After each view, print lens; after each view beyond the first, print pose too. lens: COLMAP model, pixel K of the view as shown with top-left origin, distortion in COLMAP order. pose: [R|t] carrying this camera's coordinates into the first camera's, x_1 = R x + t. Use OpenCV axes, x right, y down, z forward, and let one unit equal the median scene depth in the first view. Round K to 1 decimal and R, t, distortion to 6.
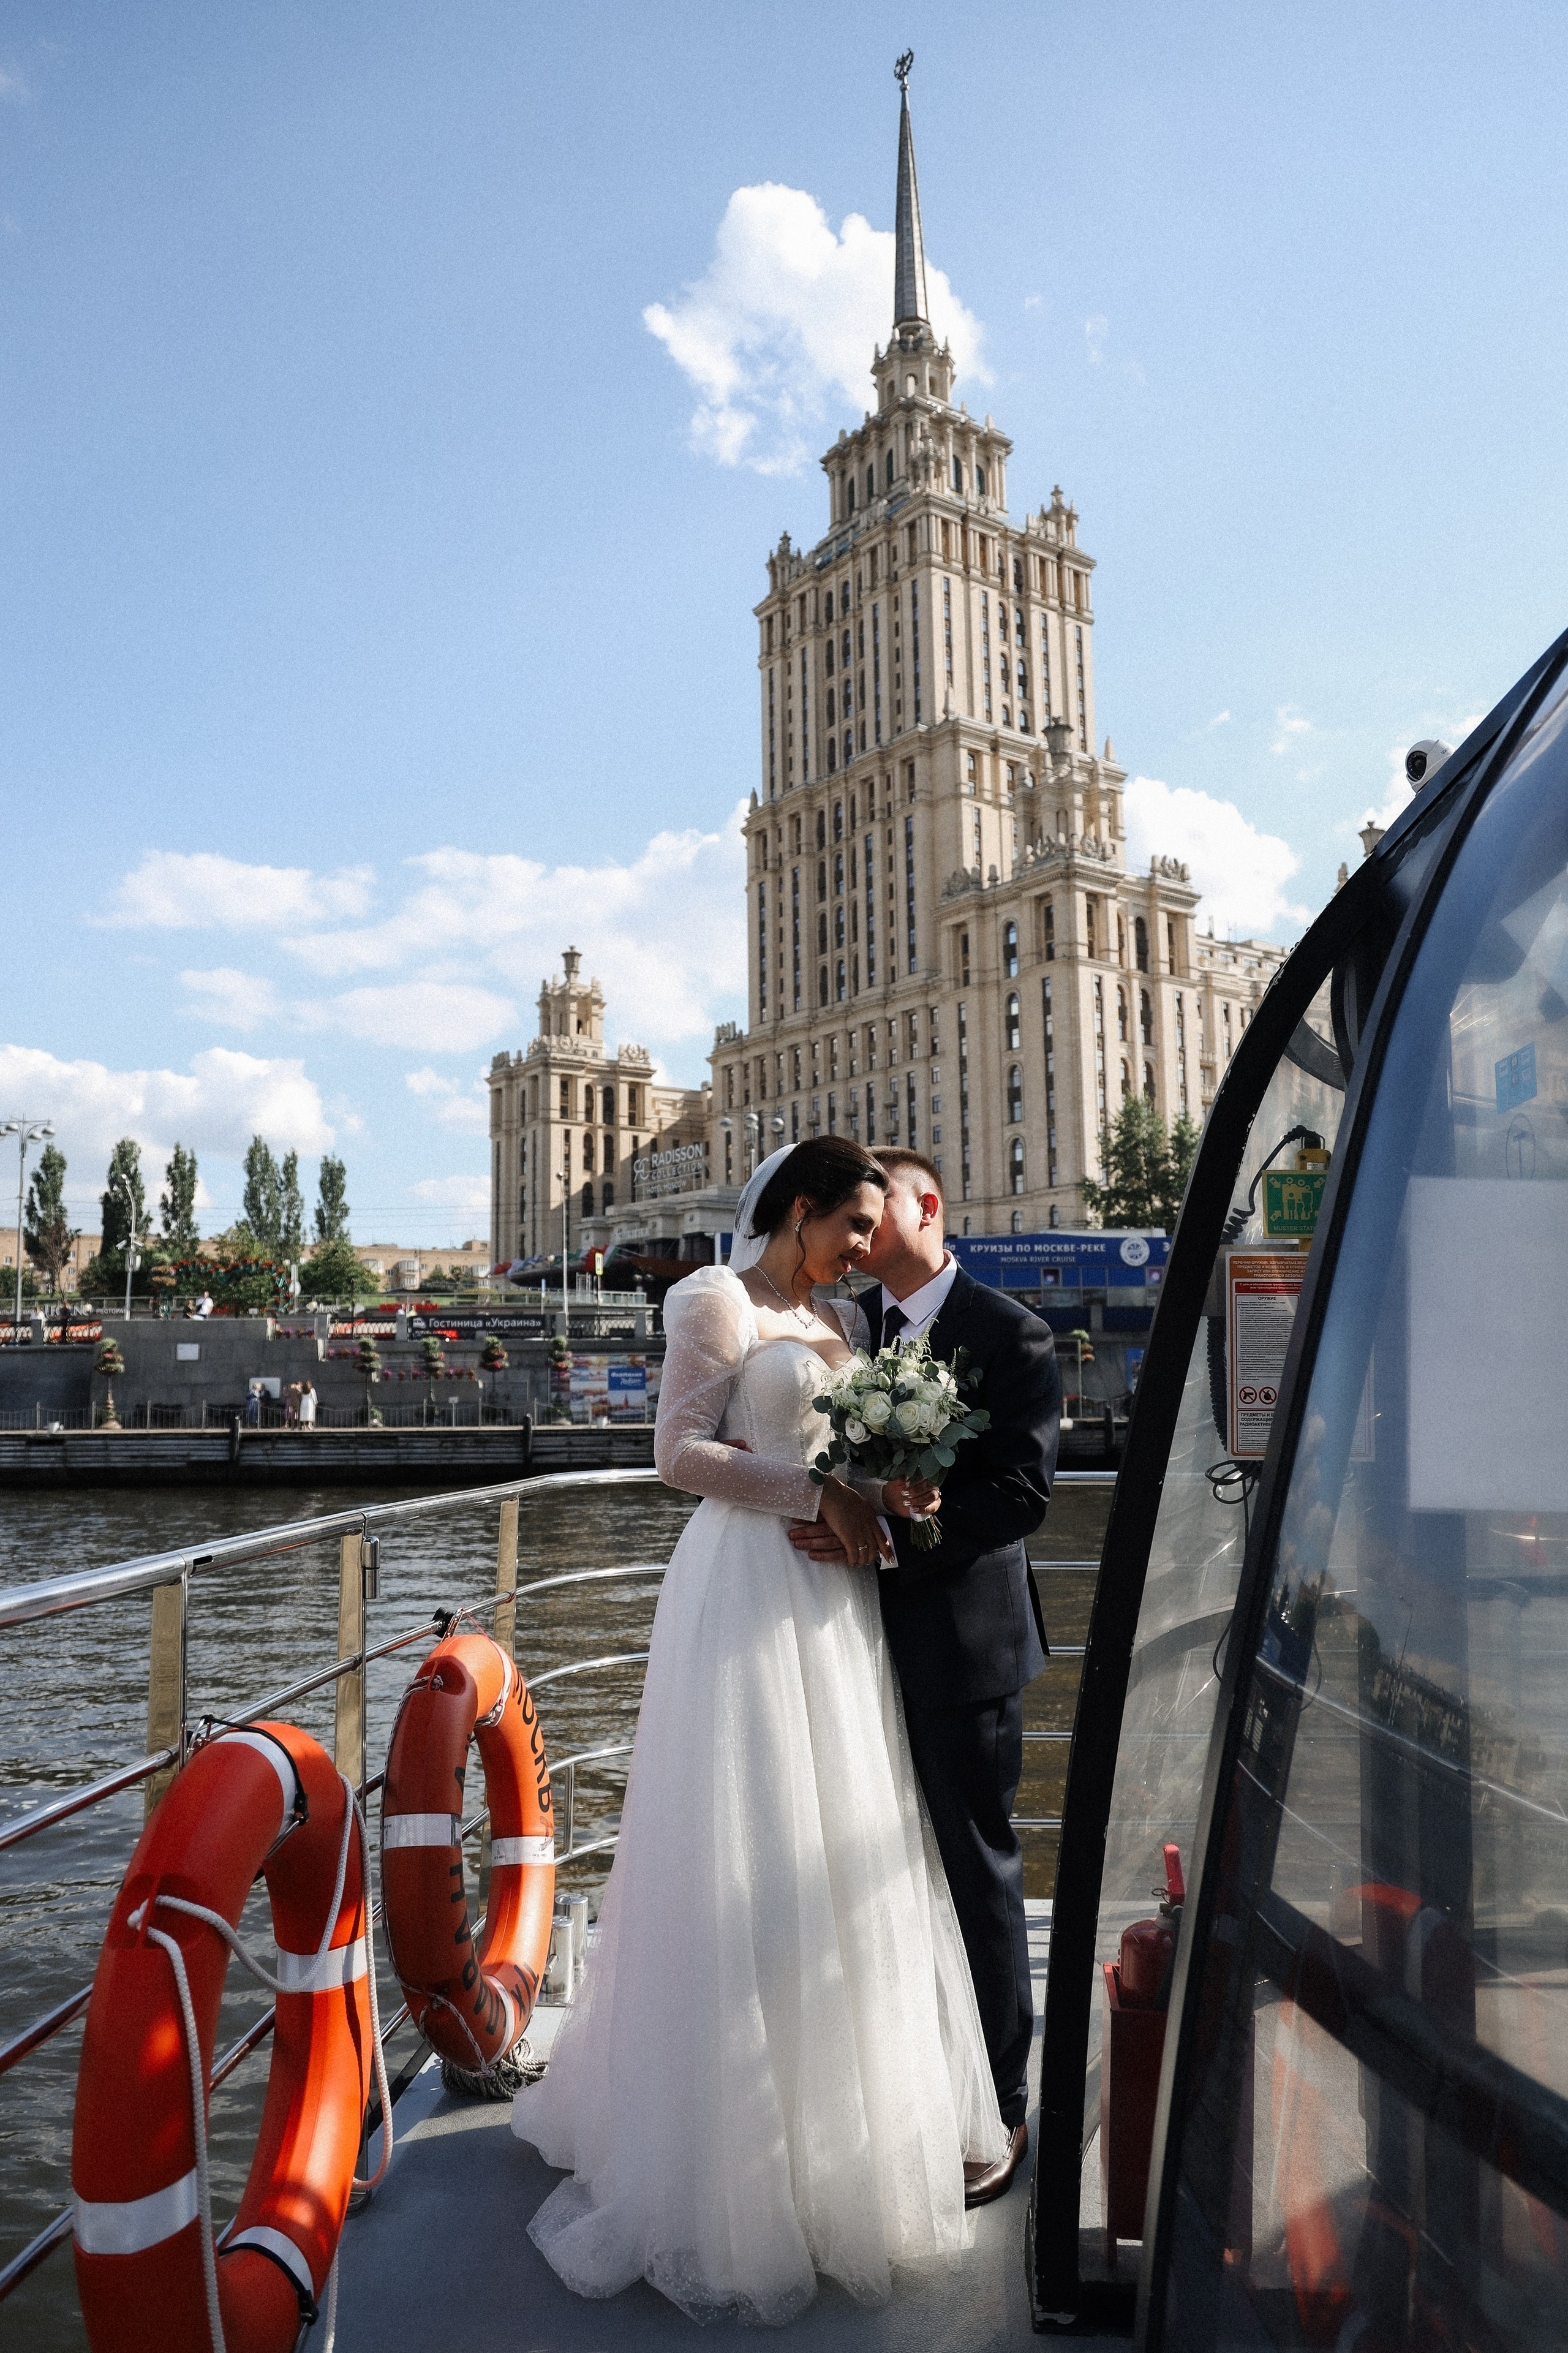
lens RADIAL K [[1572.0, 0, 784.0], [0, 1572.0, 1176.5], [0, 0, 1]] dist [-0.077269, 0.054394]
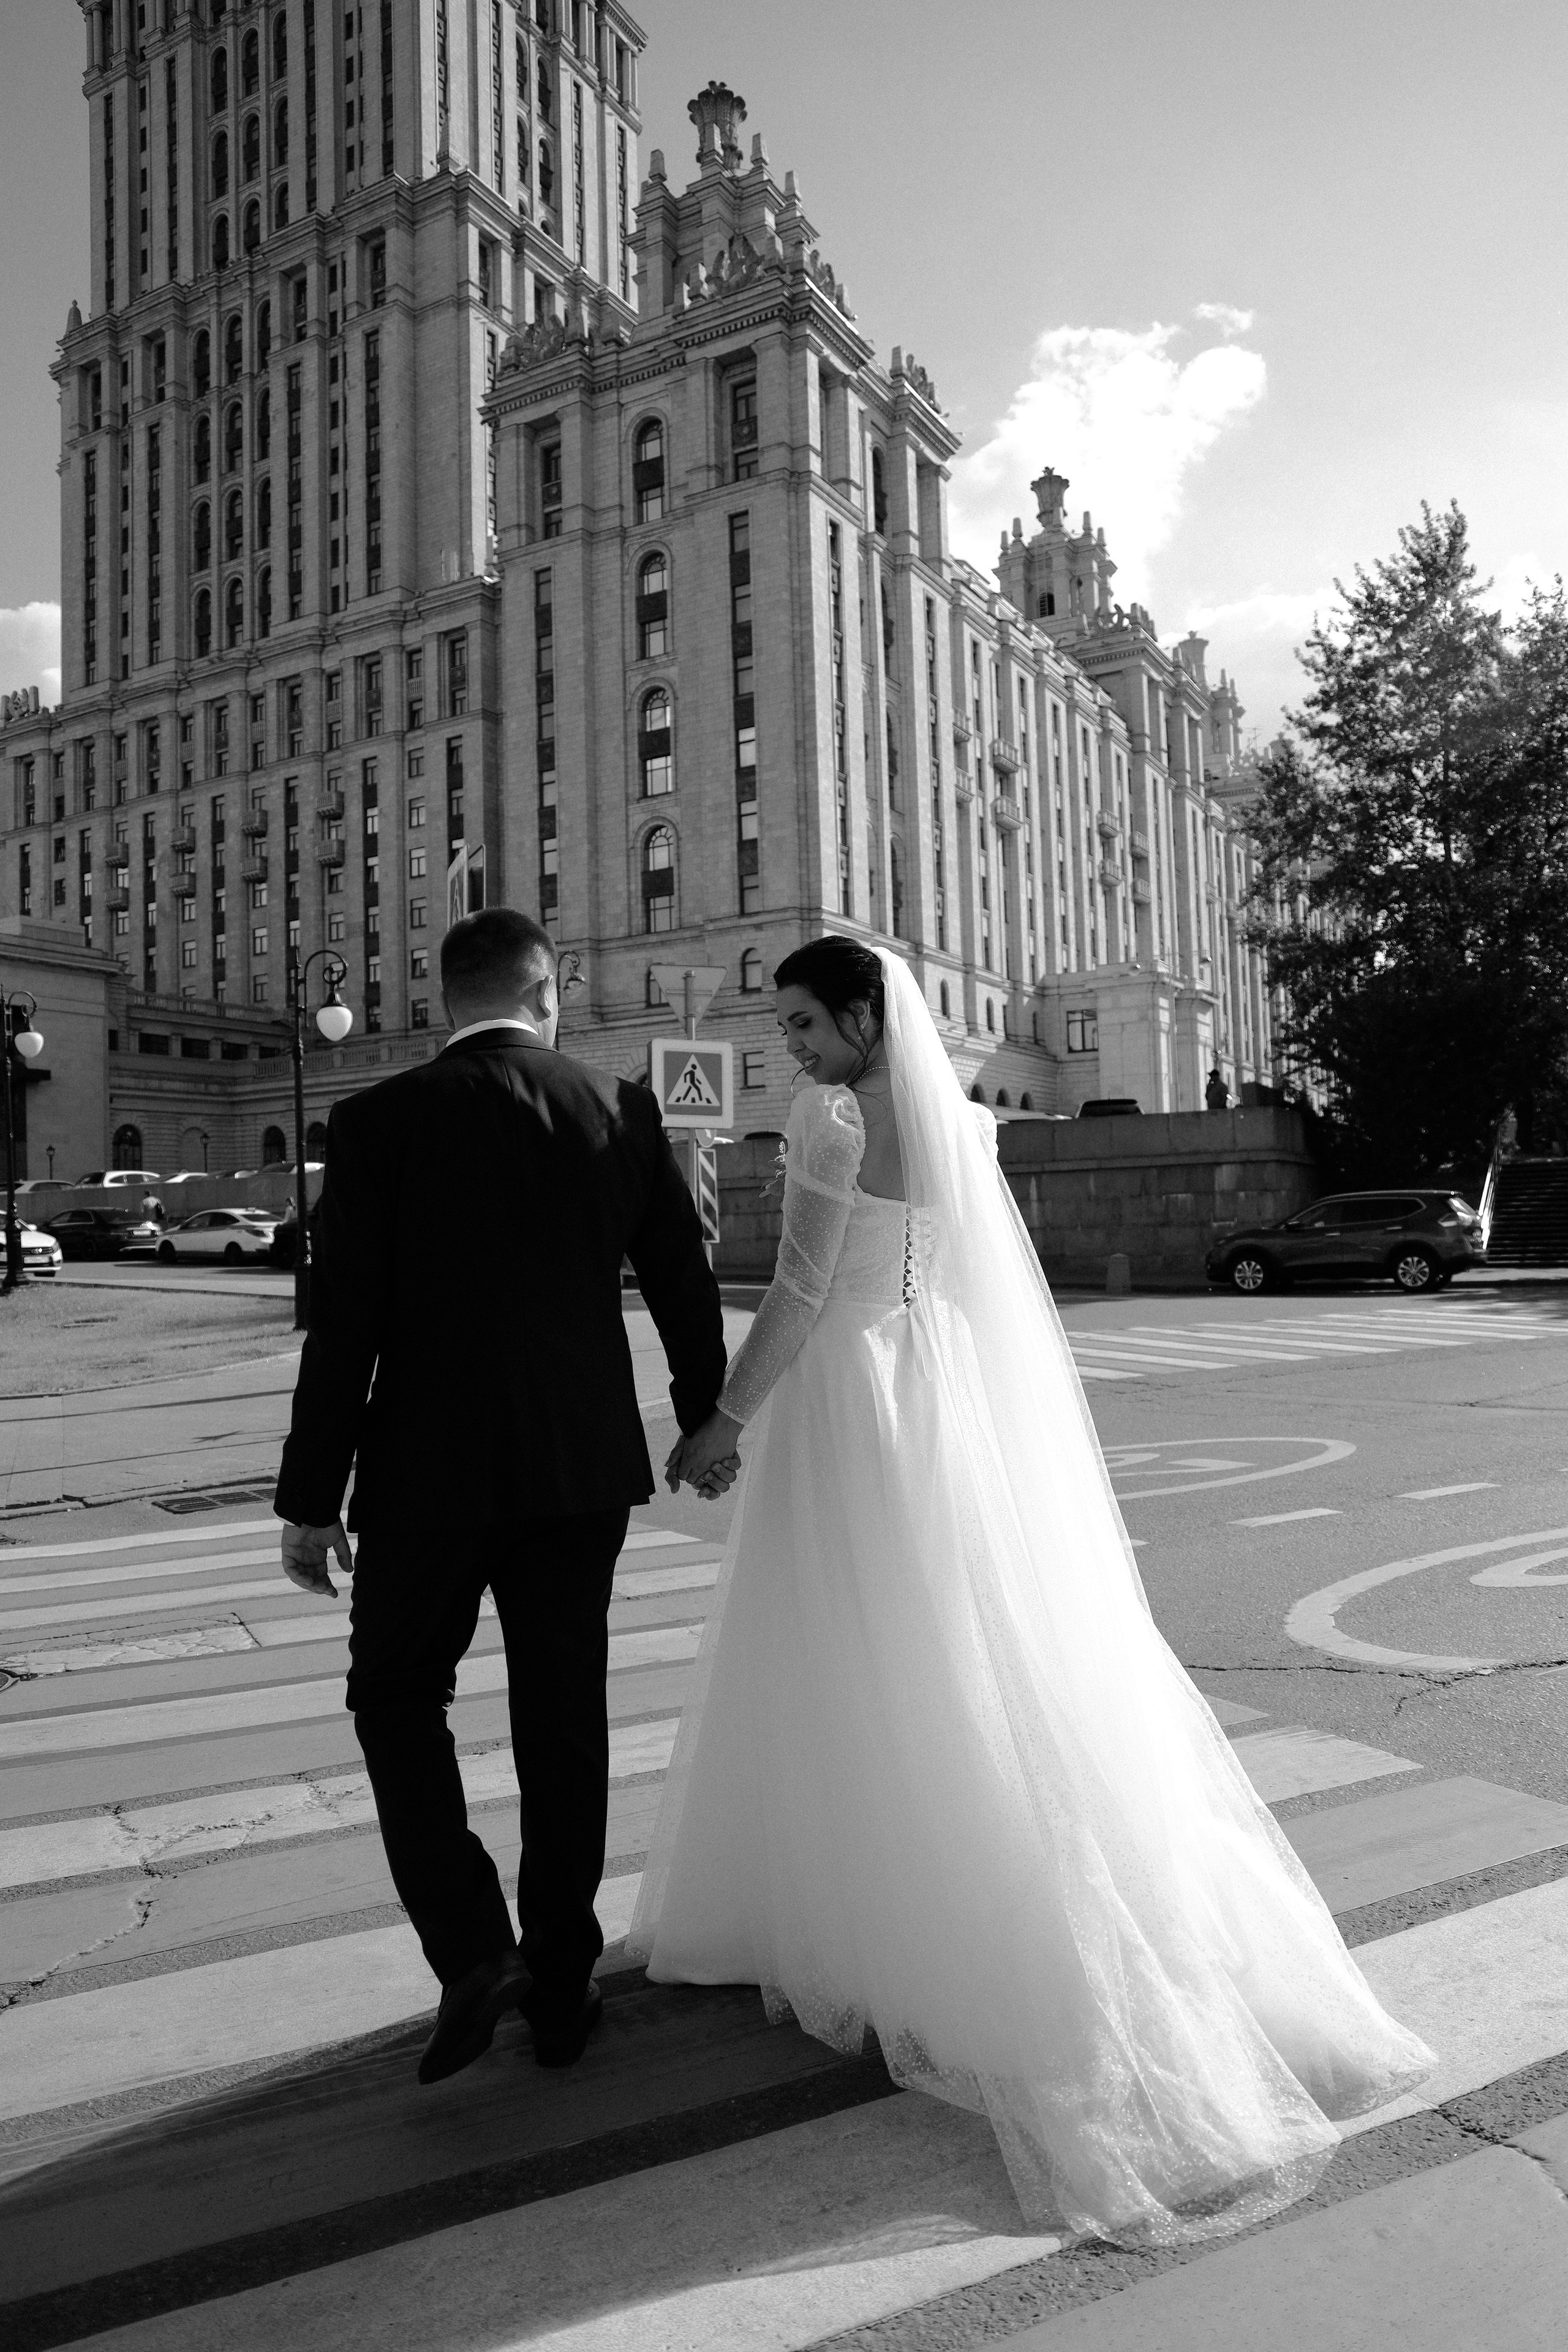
lens RADIAL K [[1571.5, 0, 784.0], [0, 1571.5, 1176.0], [0, 0, 1]] dist [-0.077269, 0.054394]
pose [[0.904586, -0.001148, 0.426290, -0.027768], [-0.037776, 0.995846, 0.082842, 0.034858], [-0.424614, -0.091041, 0.900785, 0.366029]]
